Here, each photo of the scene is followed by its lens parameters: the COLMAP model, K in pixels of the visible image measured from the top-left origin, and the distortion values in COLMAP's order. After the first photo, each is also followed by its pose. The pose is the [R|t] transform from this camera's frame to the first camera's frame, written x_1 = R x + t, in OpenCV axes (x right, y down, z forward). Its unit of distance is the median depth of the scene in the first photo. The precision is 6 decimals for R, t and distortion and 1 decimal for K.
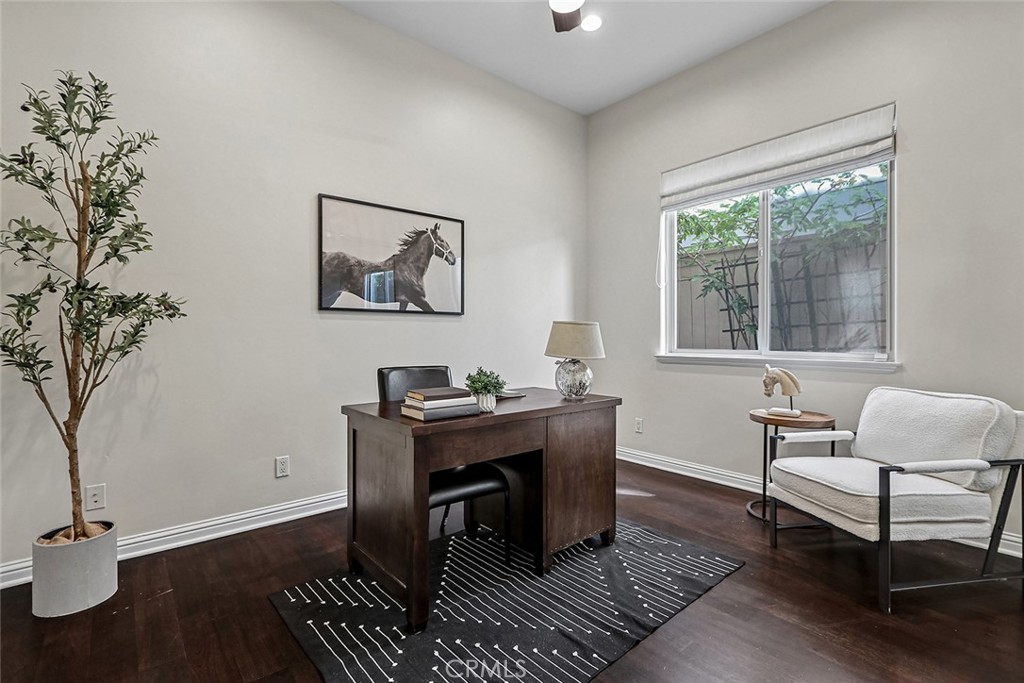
lens RADIAL K [[469.3, 0, 504.0], [0, 469.3, 343.0], [0, 0, 1]] dist [0.000533, -0.000800]
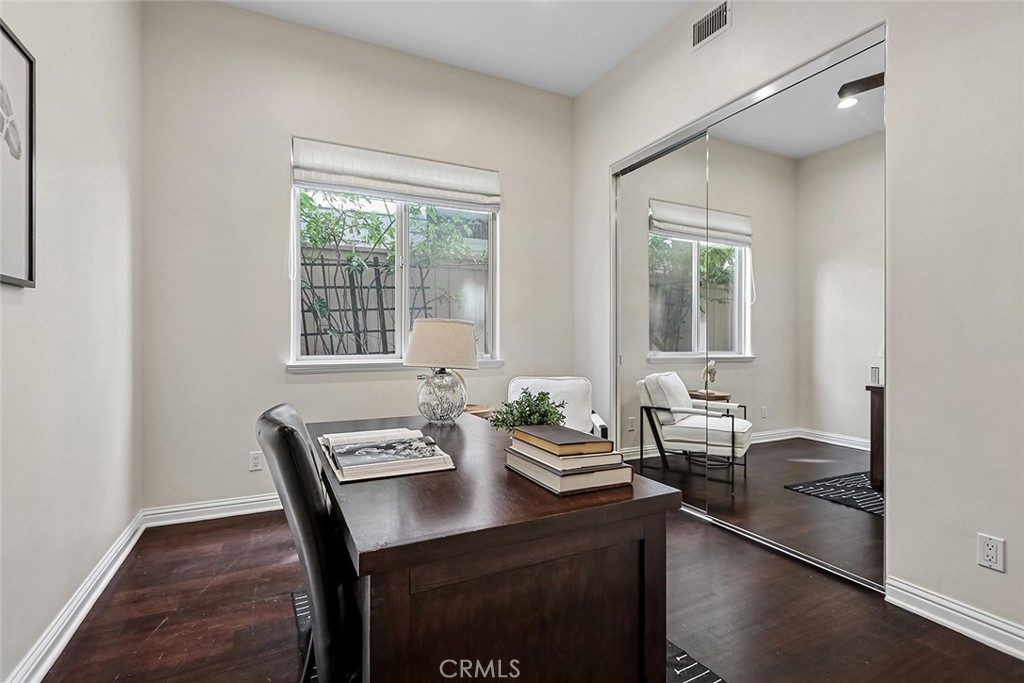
lens RADIAL K [[474.6, 0, 508.8], [0, 474.6, 339.8], [0, 0, 1]] dist [0.002371, 0.000112]
pose [[0.228293, 0.004987, 0.973580, -0.395926], [0.014694, 0.999855, -0.008567, -0.003469], [-0.973482, 0.016261, 0.228187, 0.496261]]
